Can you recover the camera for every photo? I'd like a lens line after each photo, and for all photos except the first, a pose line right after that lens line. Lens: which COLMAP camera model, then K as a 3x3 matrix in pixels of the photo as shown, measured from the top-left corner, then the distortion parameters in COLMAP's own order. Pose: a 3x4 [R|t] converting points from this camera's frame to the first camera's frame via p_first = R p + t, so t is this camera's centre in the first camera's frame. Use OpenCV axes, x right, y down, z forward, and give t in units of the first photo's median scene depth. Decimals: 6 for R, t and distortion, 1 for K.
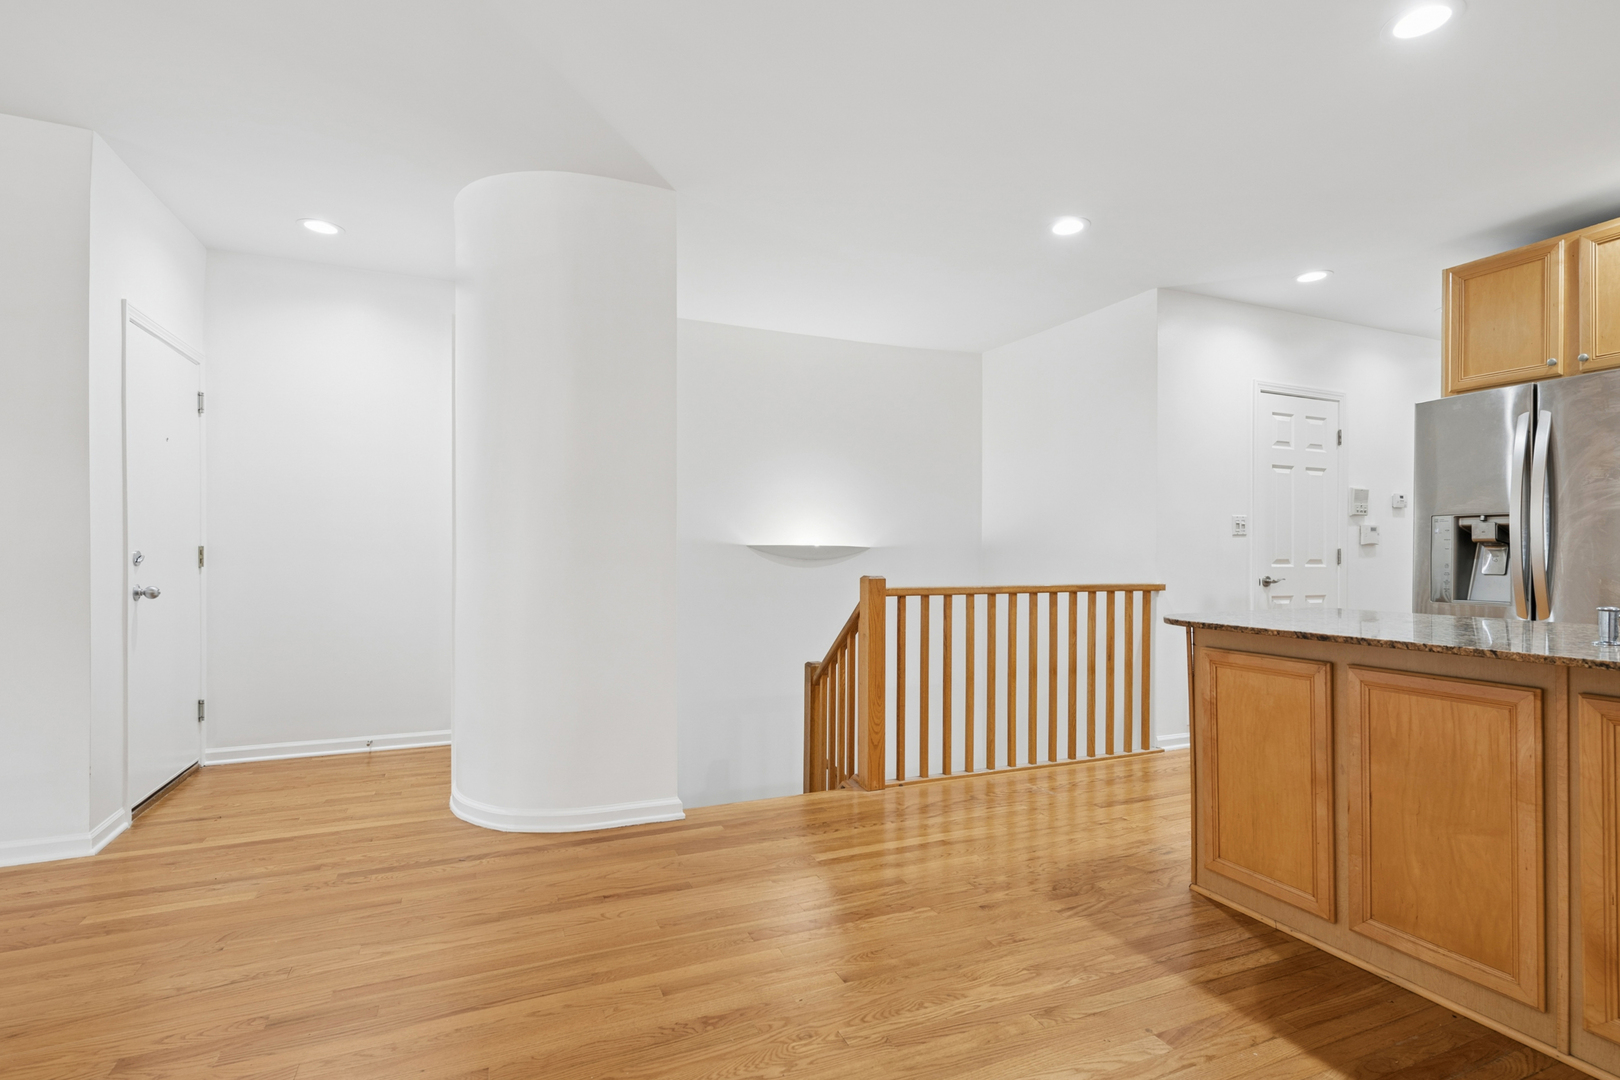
lens RADIAL K [[776.5, 0, 821.5], [0, 776.5, 556.6], [0, 0, 1]] dist [0.011244, 0.000113]
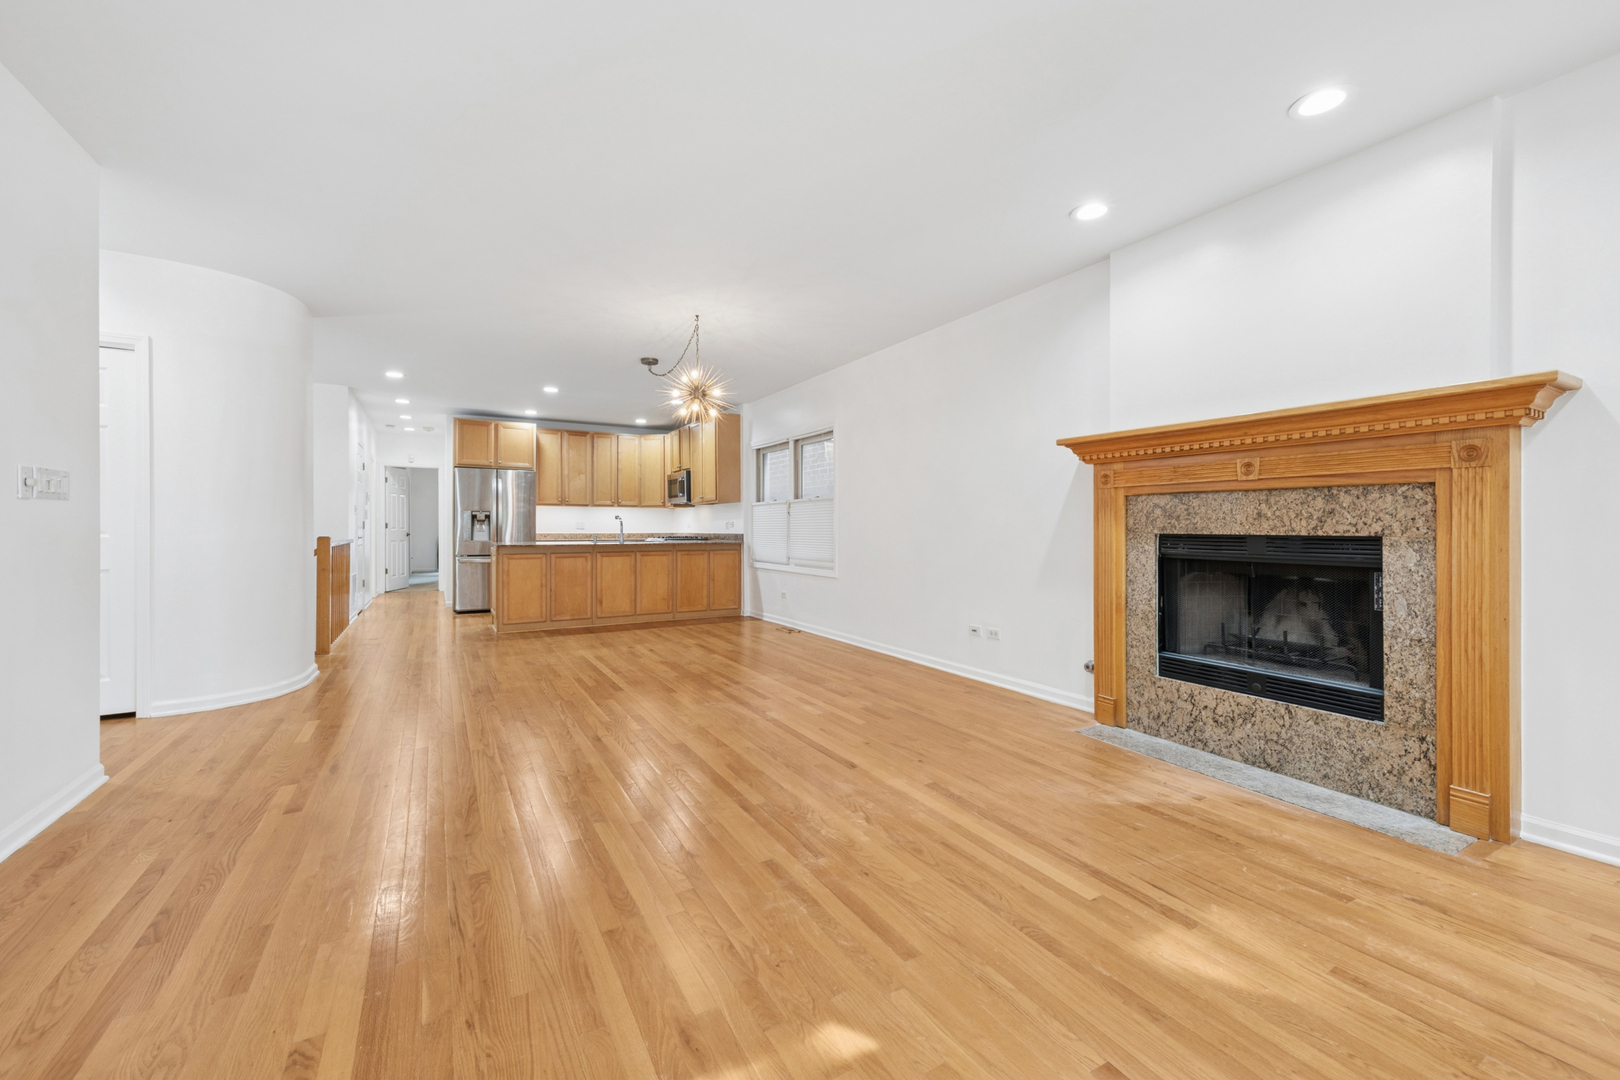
lens RADIAL K [[636.4, 0, 810.5], [0, 636.4, 533.6], [0, 0, 1]] dist [0.003329, 0.000142]
pose [[-0.110992, -0.015464, 0.993701, -2.343823], [-0.001761, 0.999880, 0.015363, -0.011148], [-0.993820, -0.000044, -0.111006, 0.057169]]
